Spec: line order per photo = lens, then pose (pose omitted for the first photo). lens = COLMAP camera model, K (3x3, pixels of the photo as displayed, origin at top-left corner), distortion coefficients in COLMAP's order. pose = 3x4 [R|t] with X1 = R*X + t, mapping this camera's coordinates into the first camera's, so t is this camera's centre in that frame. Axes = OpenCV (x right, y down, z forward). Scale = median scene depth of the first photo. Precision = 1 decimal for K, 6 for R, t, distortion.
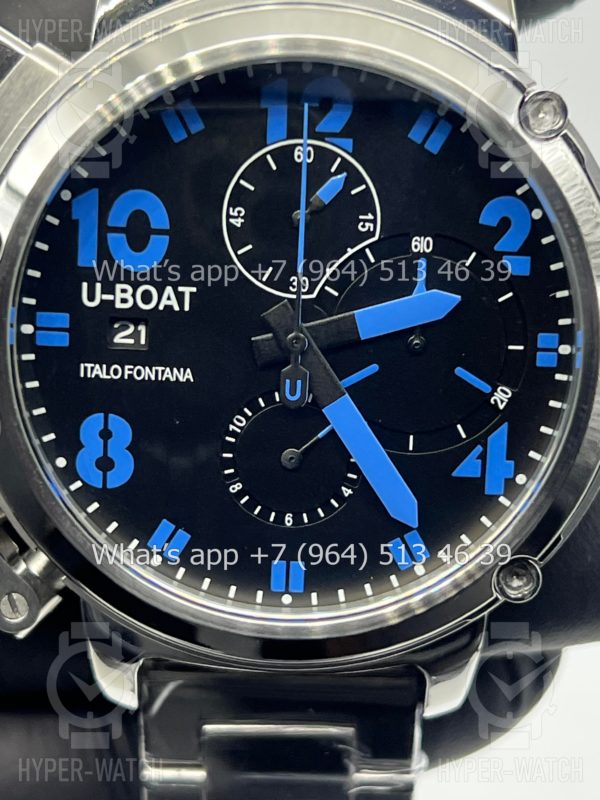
lens RADIAL K [[1757.3, 0, 301.0], [0, 1757.3, 397.2], [0, 0, 1]] dist [0.239569, 0.000000]
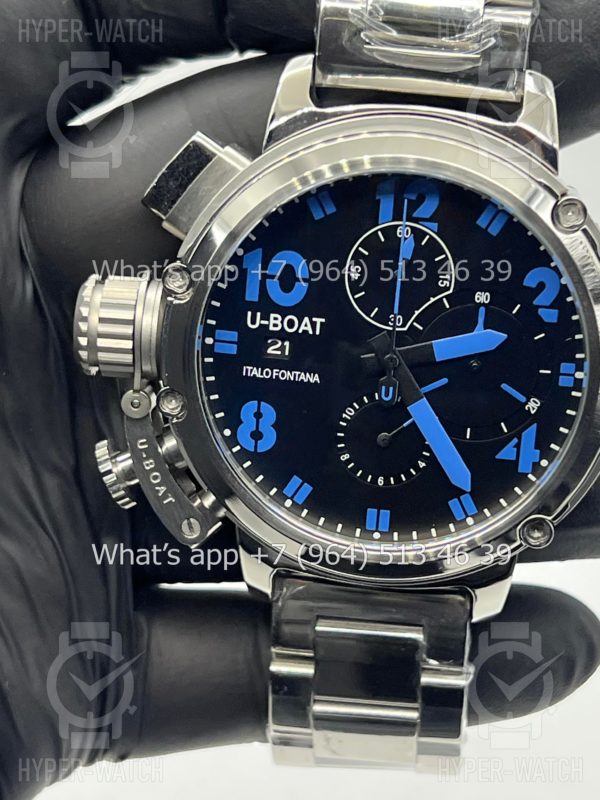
lens RADIAL K [[1757.3, 0, 298.3], [0, 1757.3, 399.8], [0, 0, 1]] dist [0.239569, 0.000000]
pose [[0.994608, 0.056327, -0.087076, 0.048692], [-0.052340, 0.997503, 0.047417, -0.063109], [0.089529, -0.042604, 0.995073, -0.448825]]
